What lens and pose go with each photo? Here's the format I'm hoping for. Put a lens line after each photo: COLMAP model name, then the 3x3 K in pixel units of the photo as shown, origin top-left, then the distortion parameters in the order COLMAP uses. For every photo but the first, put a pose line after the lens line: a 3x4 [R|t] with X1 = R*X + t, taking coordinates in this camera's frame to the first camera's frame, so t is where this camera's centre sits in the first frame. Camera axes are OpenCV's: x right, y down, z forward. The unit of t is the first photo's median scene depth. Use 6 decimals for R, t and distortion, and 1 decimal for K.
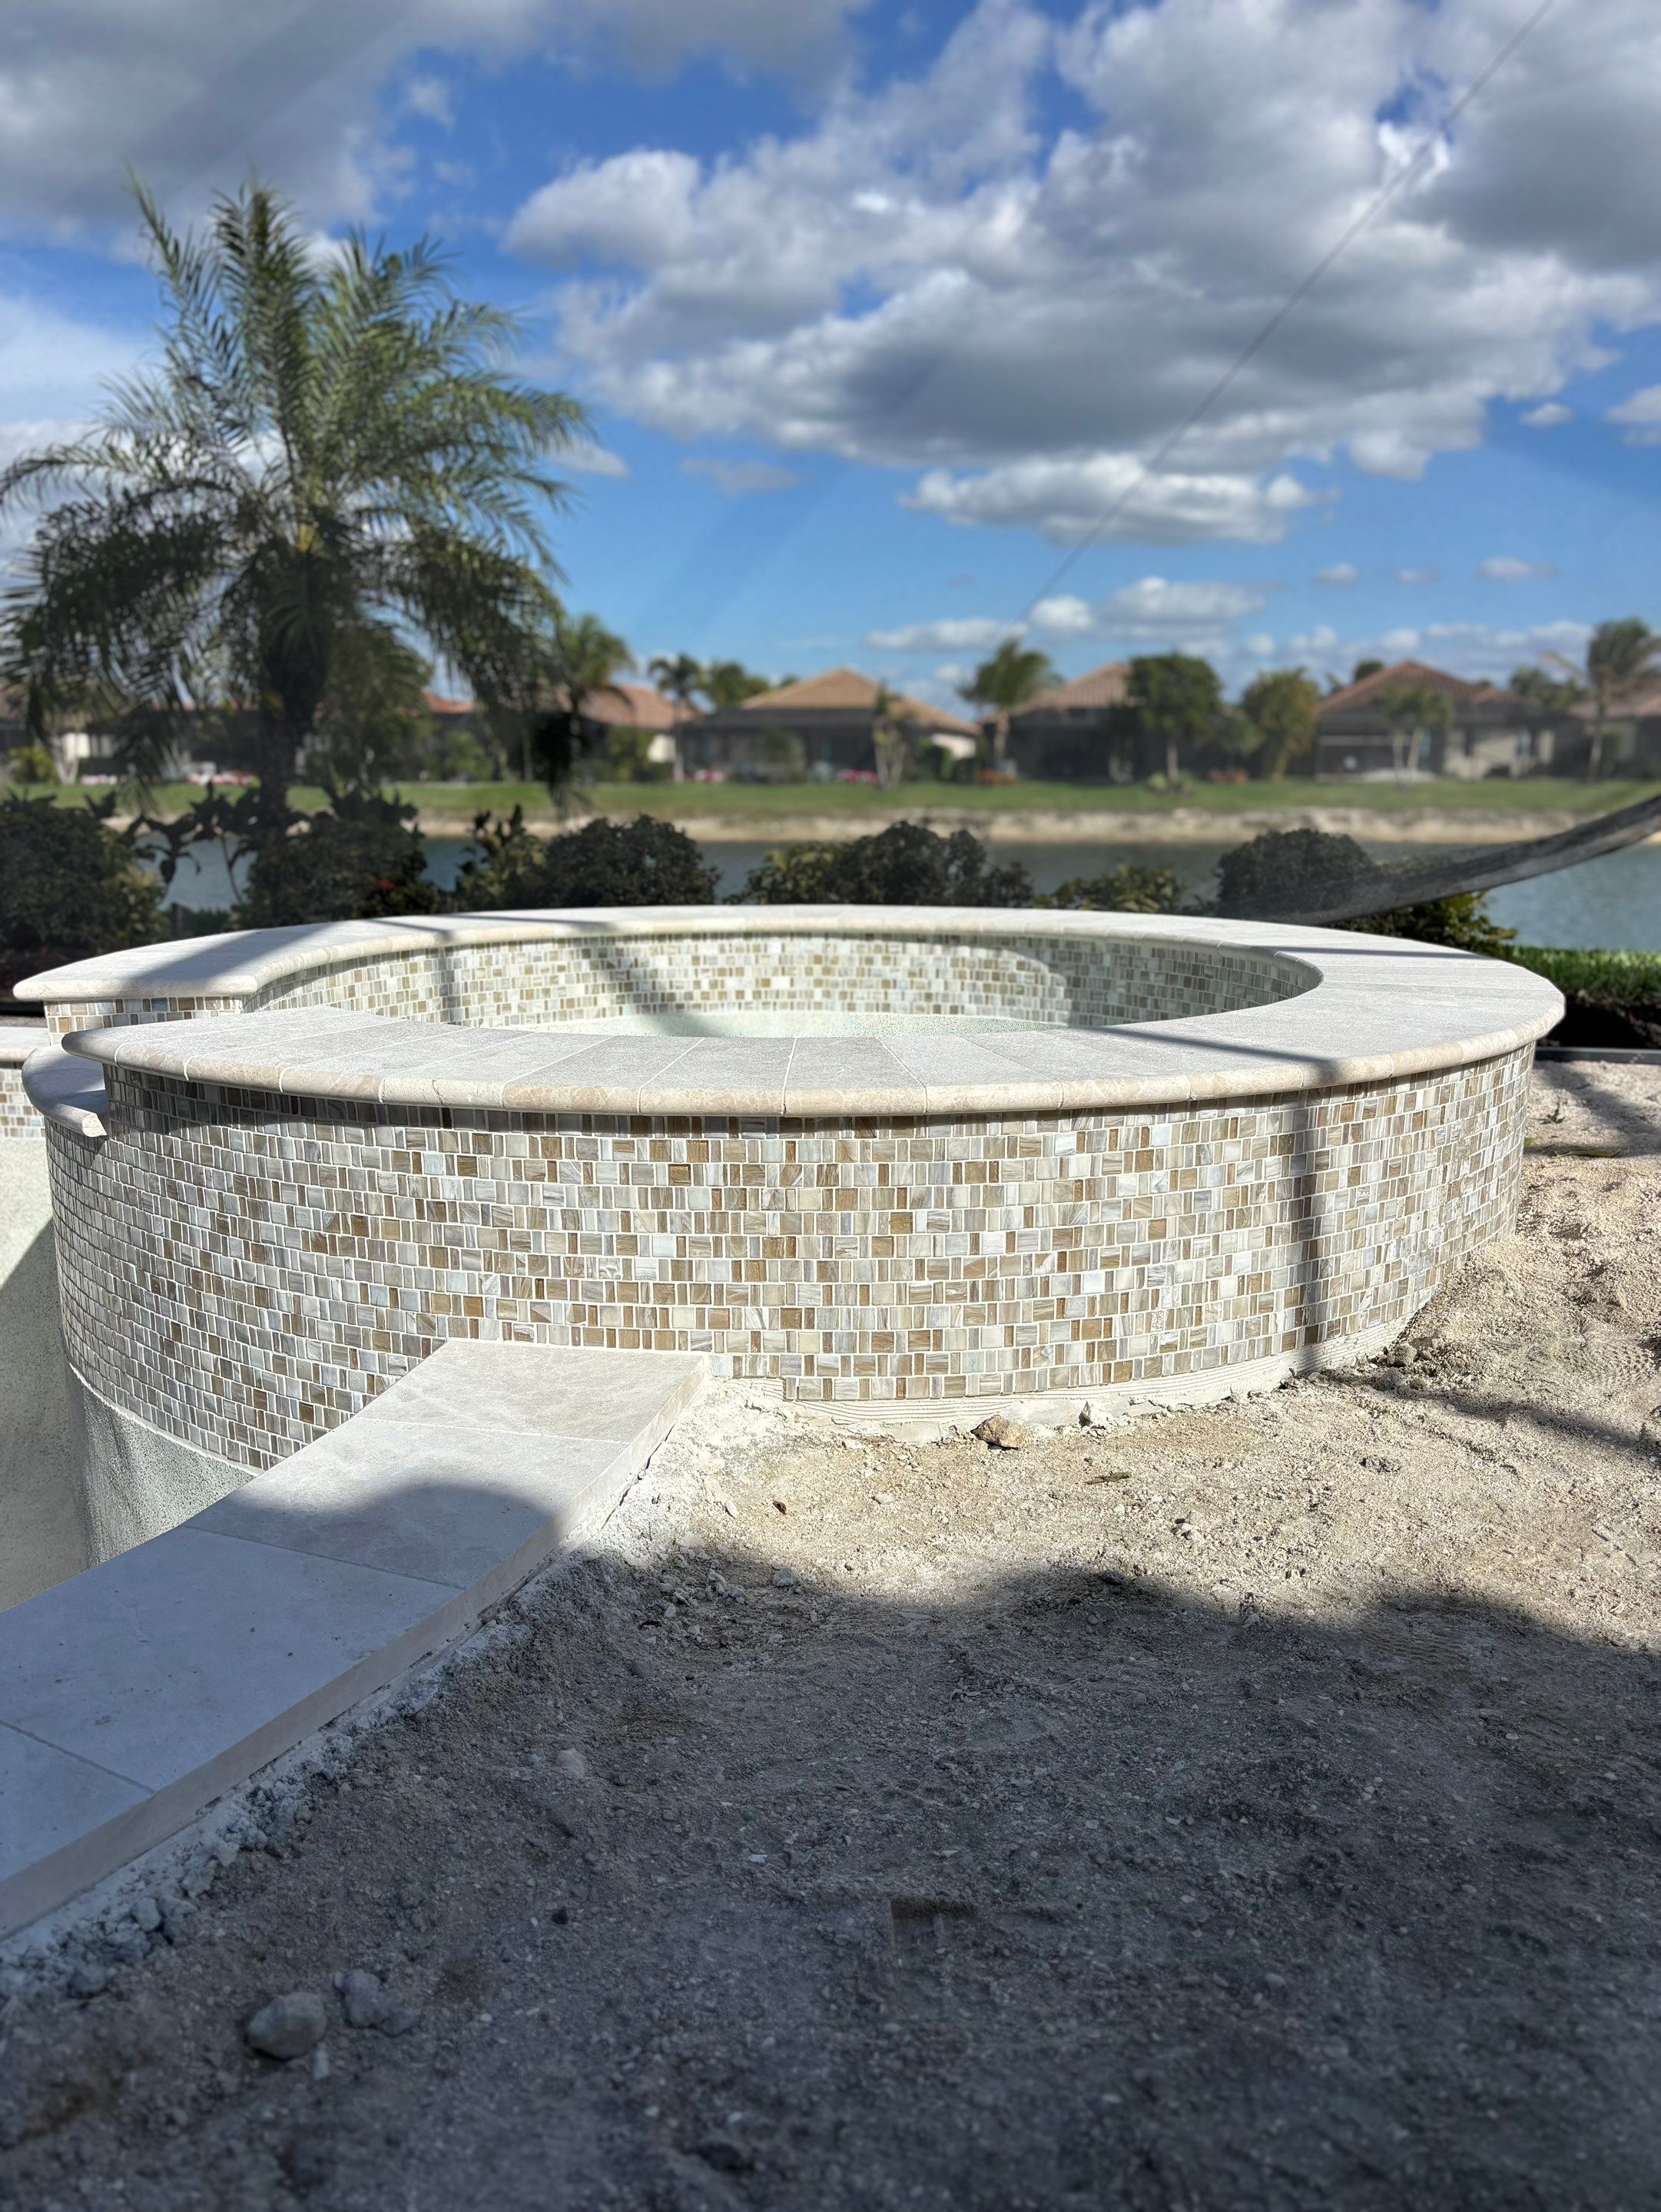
lens RADIAL K [[1671.0, 0, 832.4], [0, 1671.0, 1088.4], [0, 0, 1]] dist [0.034717, -0.035104]
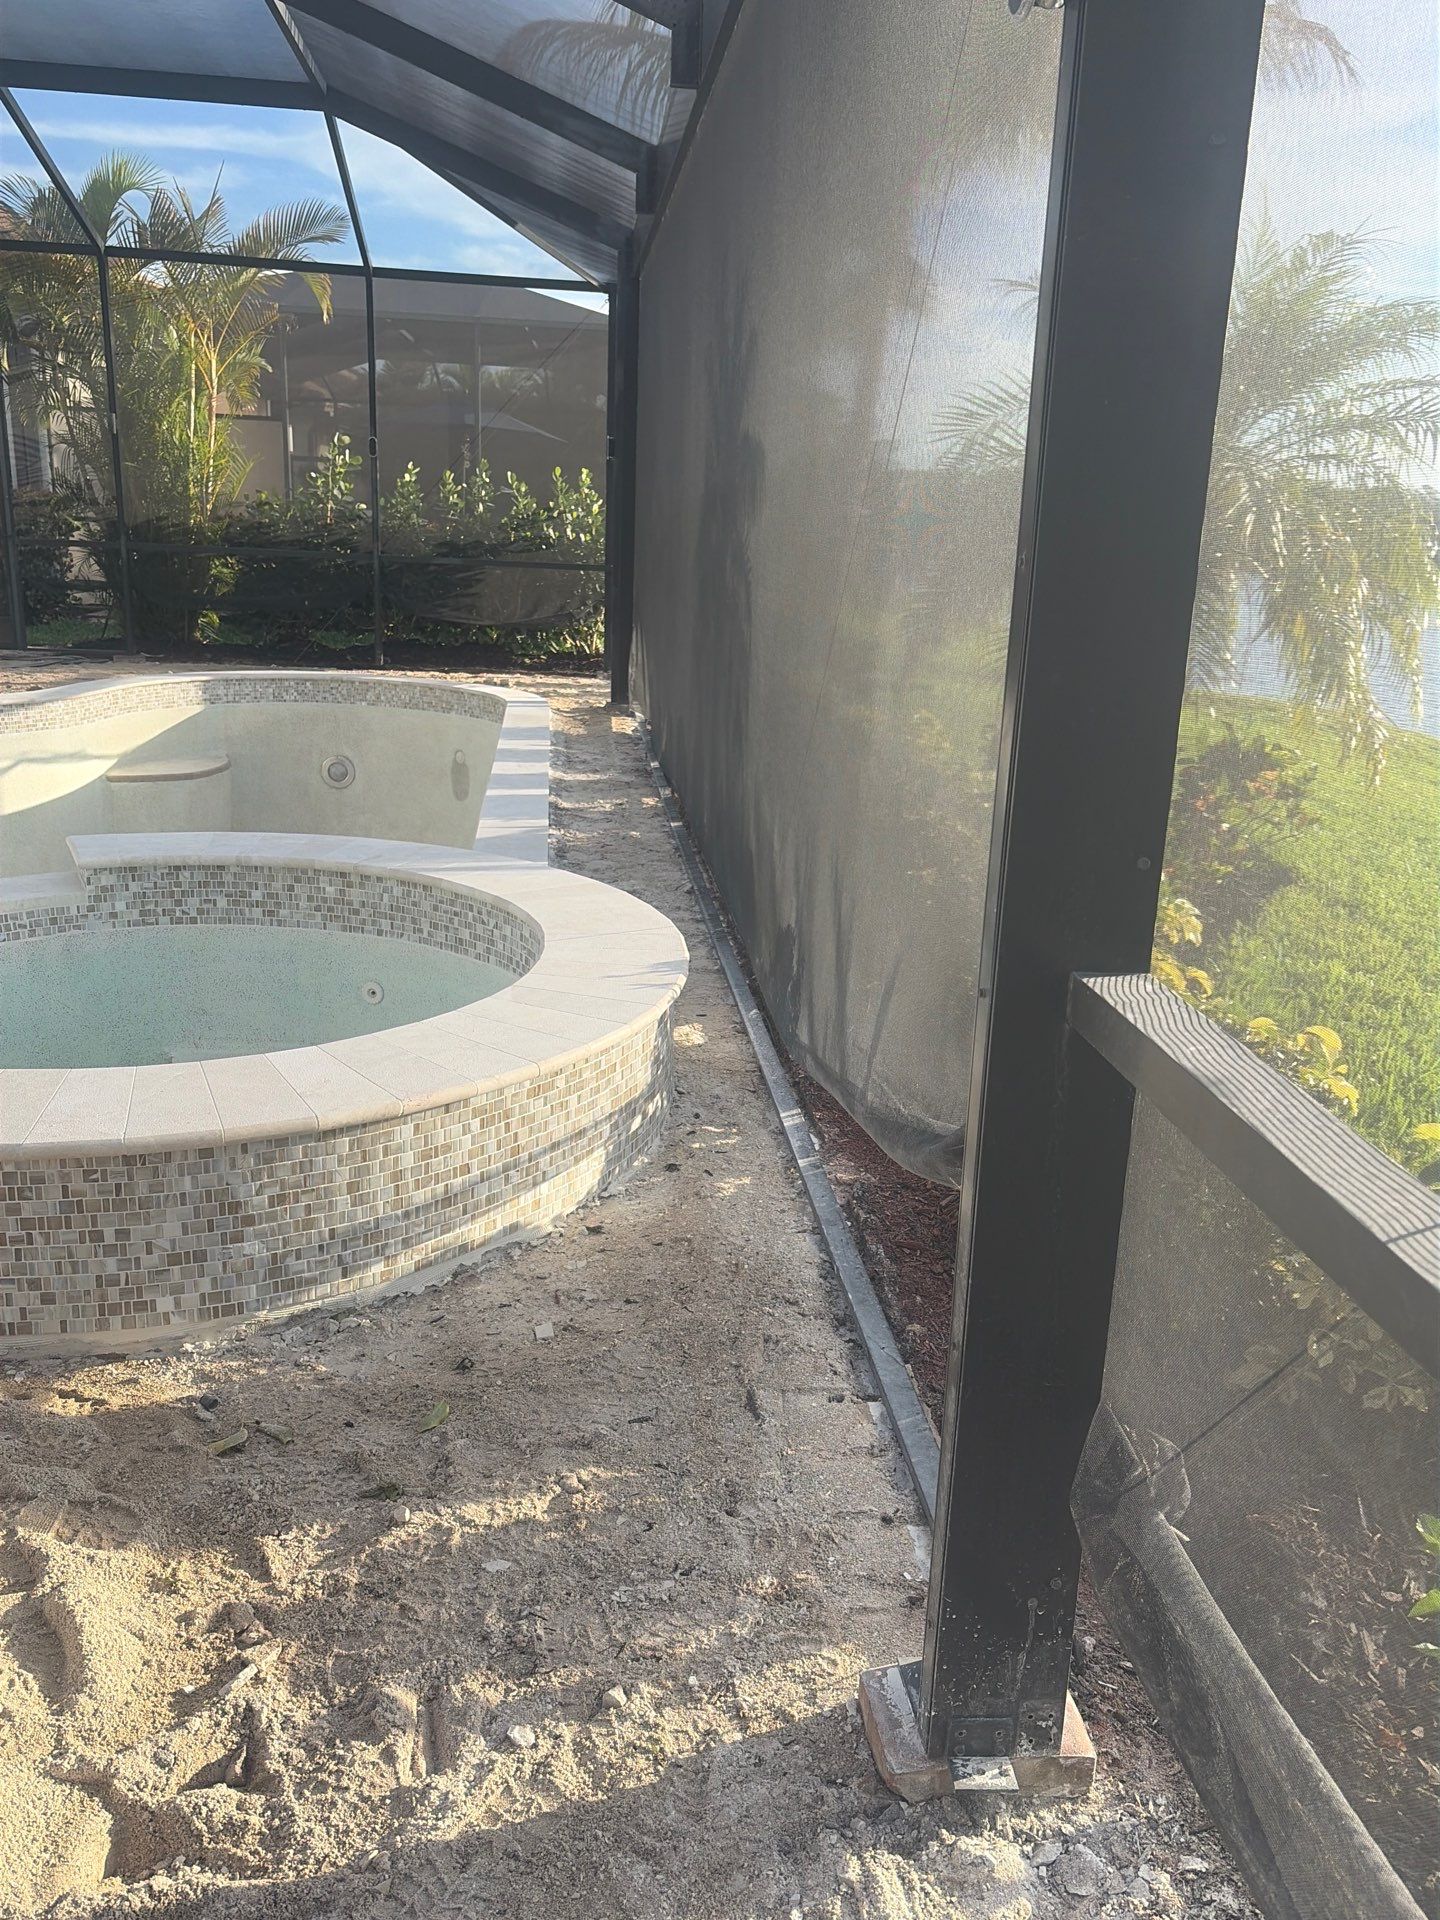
lens RADIAL K [[1536.7, 0, 745.5], [0, 1536.7, 954.2], [0, 0, 1]] dist [0.020541, -0.007075]
pose [[0.276308, 0.269882, -0.922398, 1.121760], [-0.219406, 0.952131, 0.212858, -0.385704], [0.935690, 0.143565, 0.322295, 0.944237]]
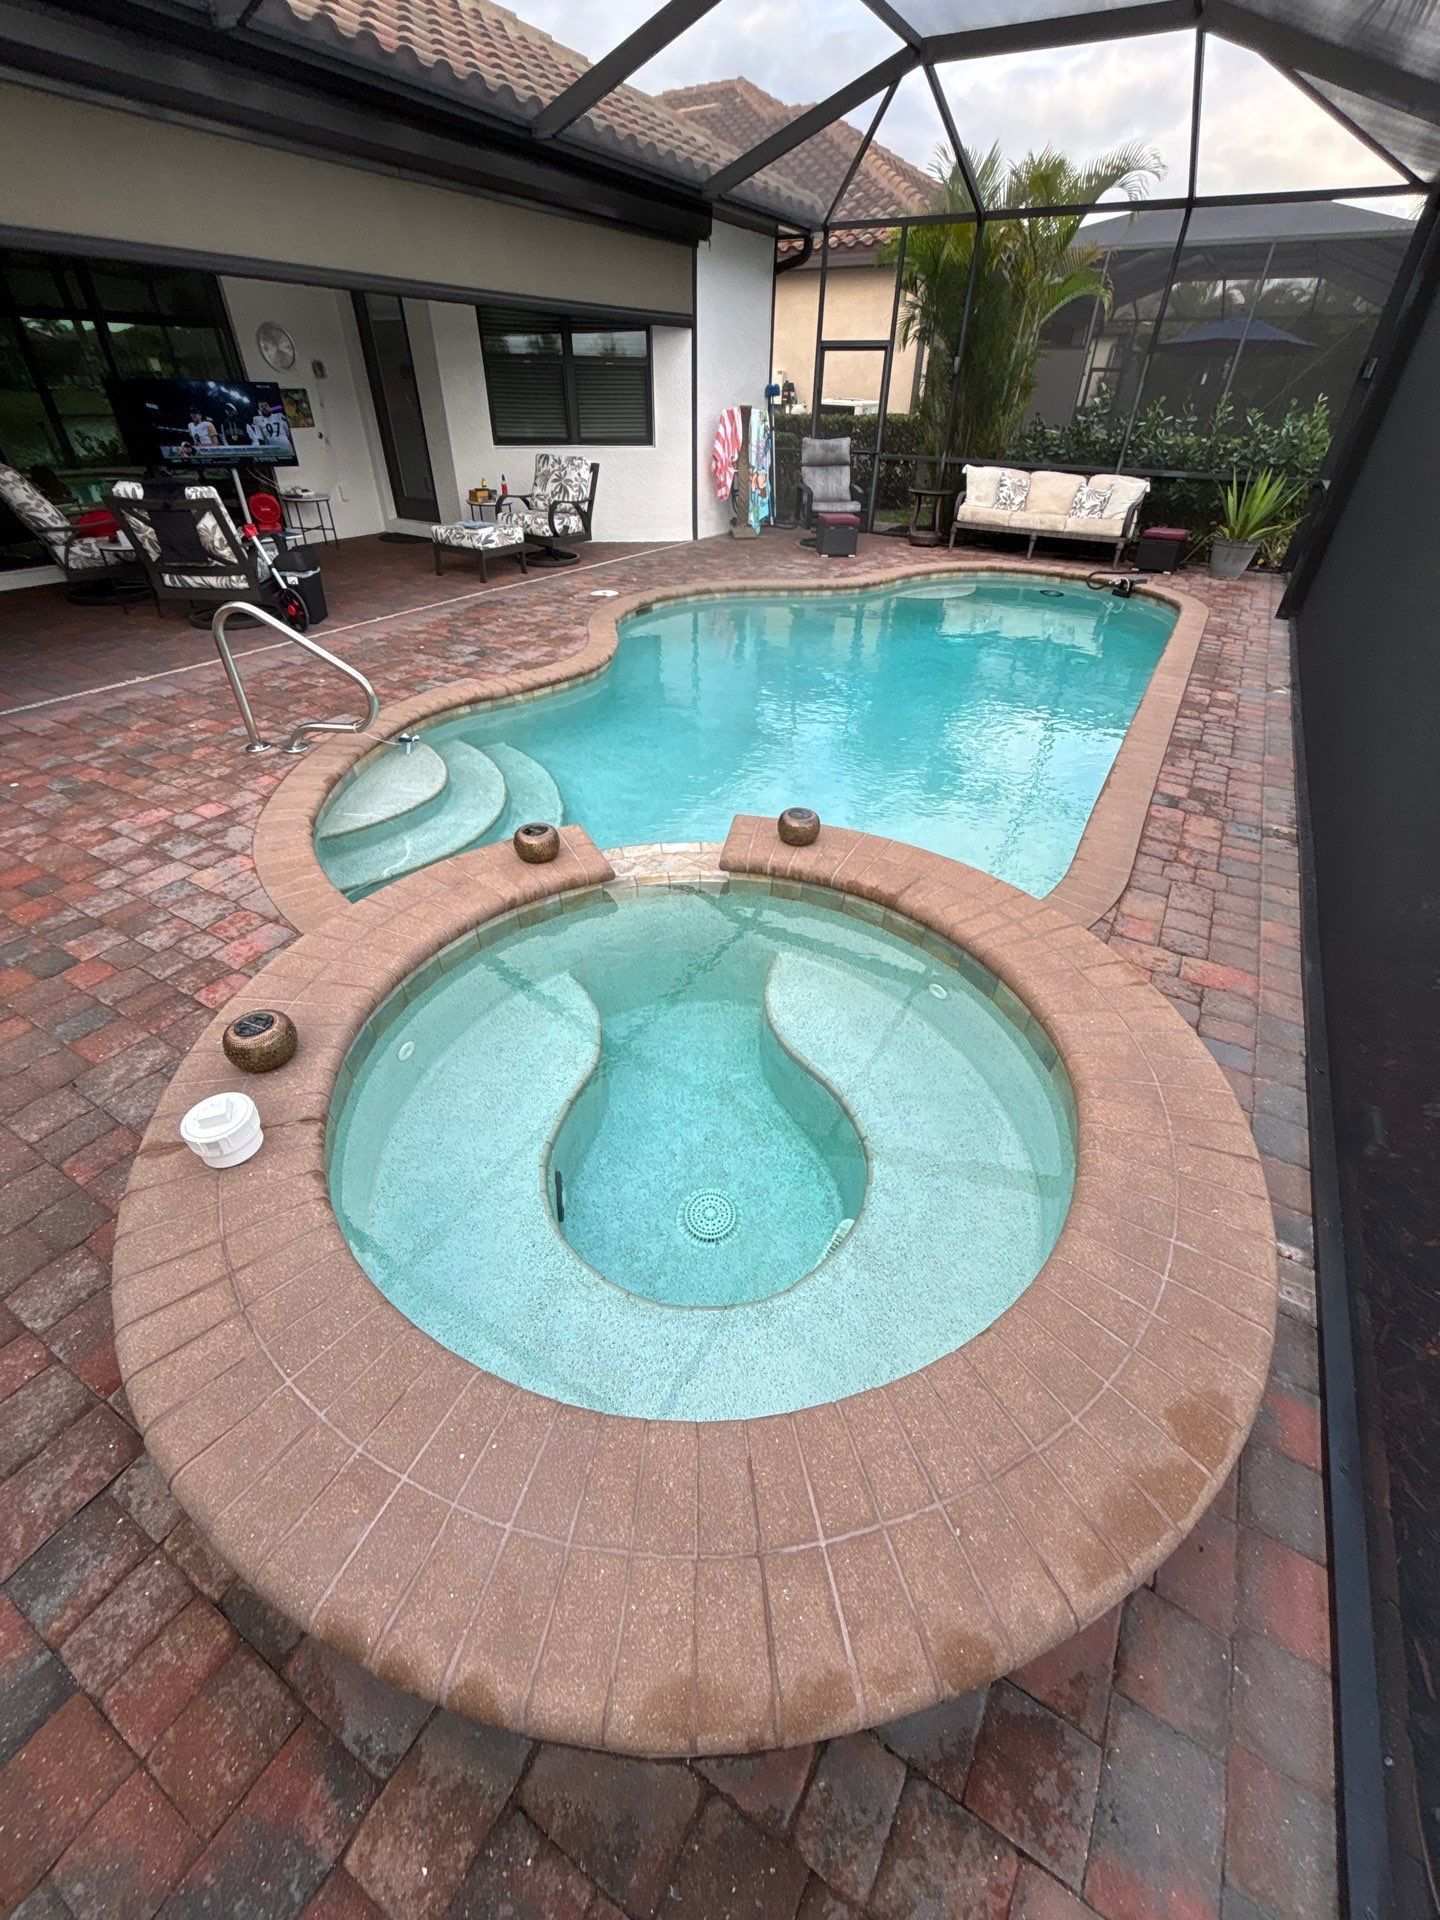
lens RADIAL K [[772.4, 0, 727.4], [0, 772.4, 962.6], [0, 0, 1]] dist [-0.002035, 0.000358]
pose [[-0.350350, 0.556432, -0.753418, 0.395884], [-0.193471, 0.744060, 0.639487, -0.491944], [0.916419, 0.369808, -0.153028, 0.992916]]
